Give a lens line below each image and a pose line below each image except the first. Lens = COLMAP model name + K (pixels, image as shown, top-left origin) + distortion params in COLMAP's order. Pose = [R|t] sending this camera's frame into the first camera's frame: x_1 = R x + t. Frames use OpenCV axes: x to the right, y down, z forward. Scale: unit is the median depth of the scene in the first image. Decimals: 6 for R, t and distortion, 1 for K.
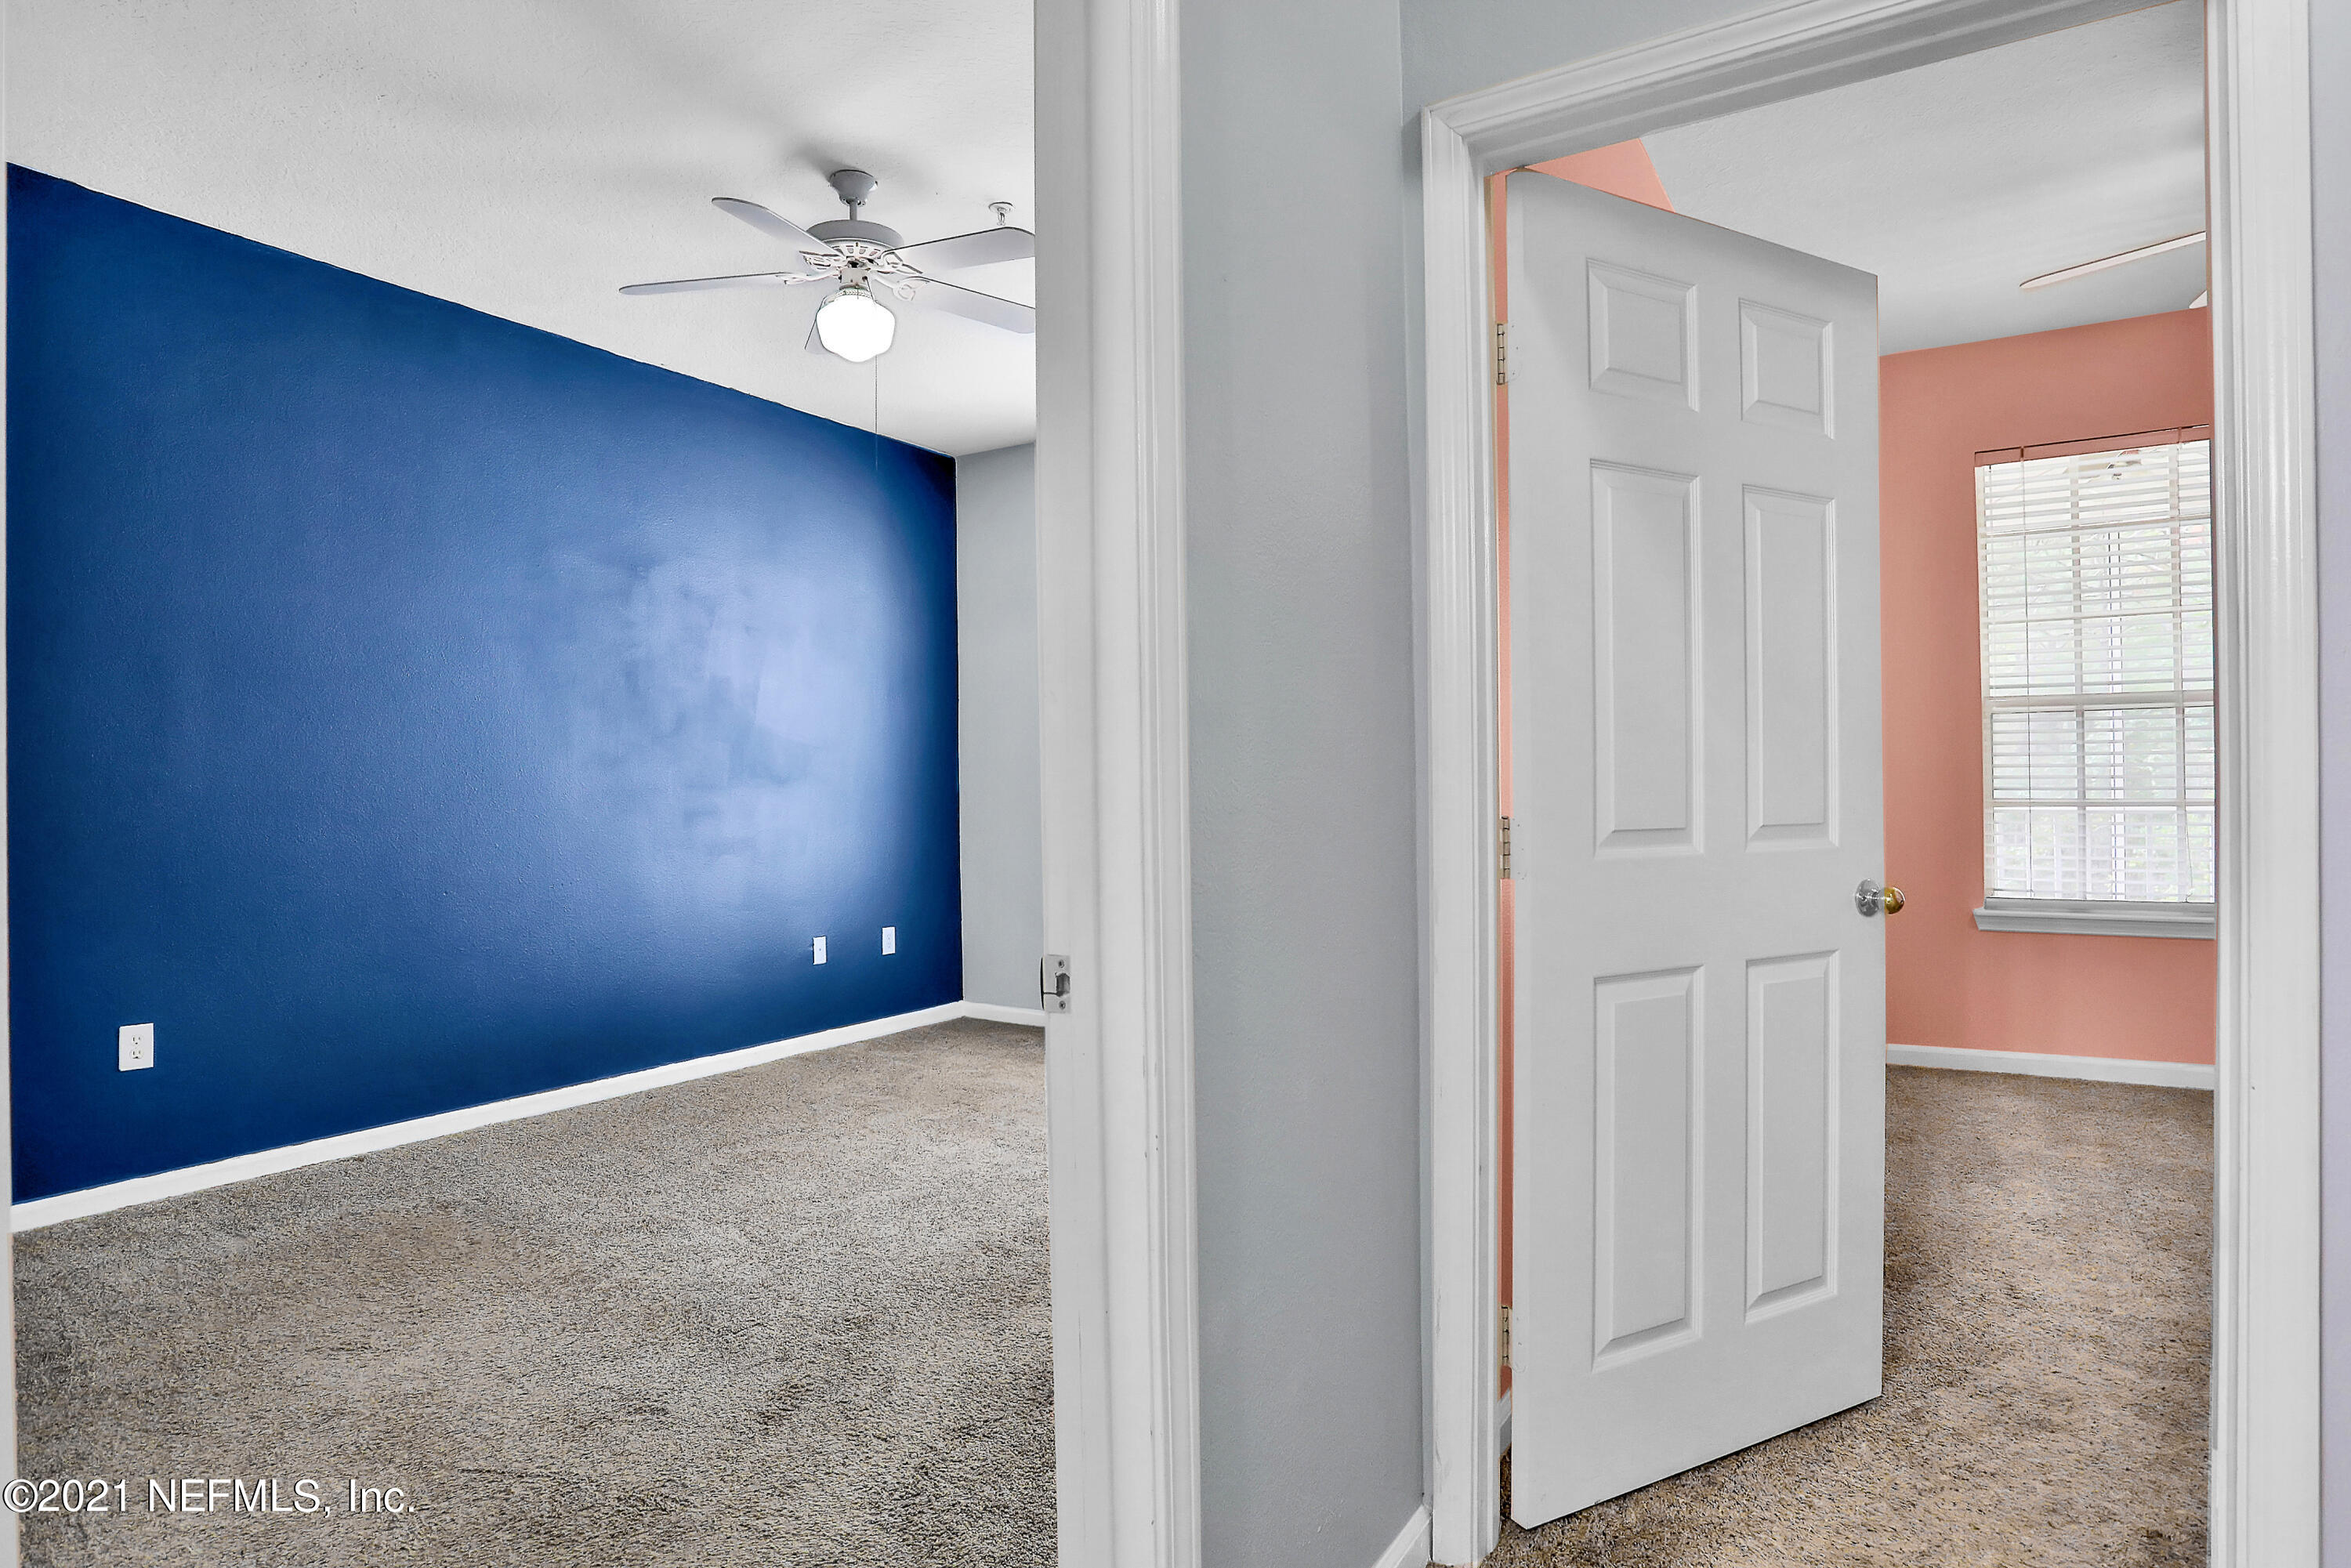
lens RADIAL K [[1255.4, 0, 1178.9], [0, 1255.4, 790.3], [0, 0, 1]] dist [-0.051672, 0.027224]
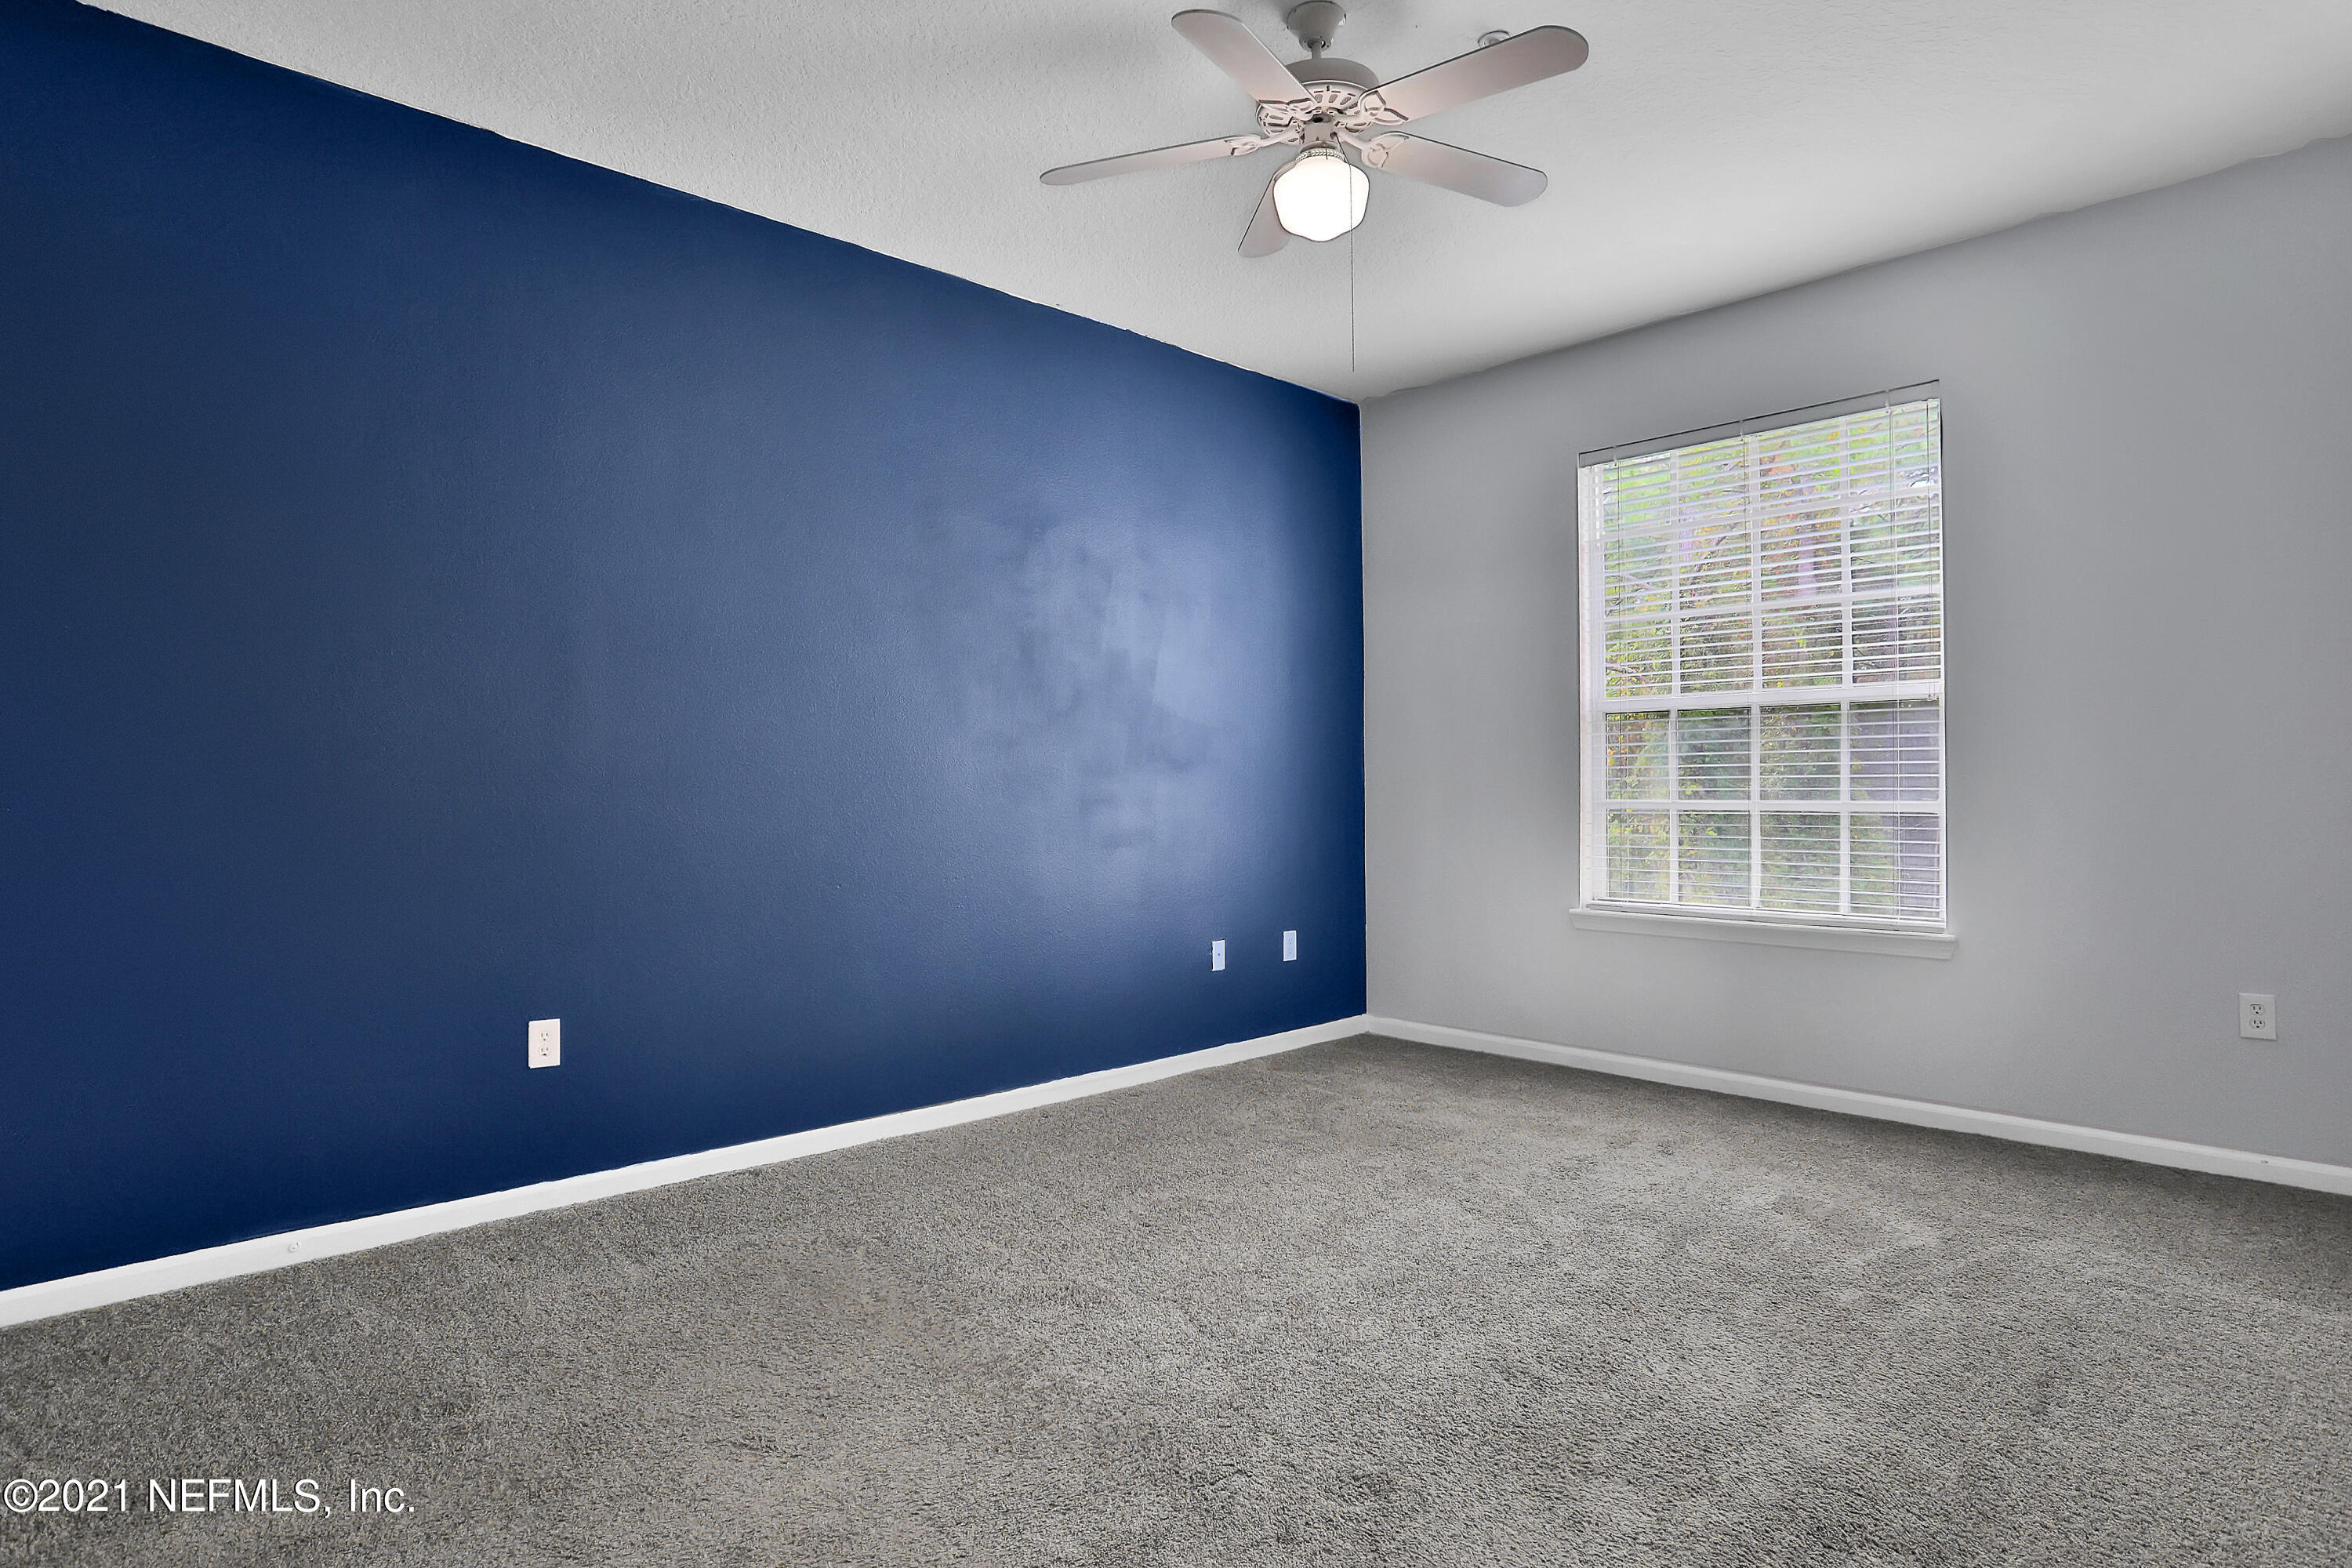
lens RADIAL K [[1159.2, 0, 1181.1], [0, 1159.2, 791.1], [0, 0, 1]] dist [-0.065348, 0.037678]
pose [[0.975783, 0.005434, -0.218675, -0.178397], [-0.004220, 0.999973, 0.006017, 0.007320], [0.218702, -0.004949, 0.975779, 0.249135]]
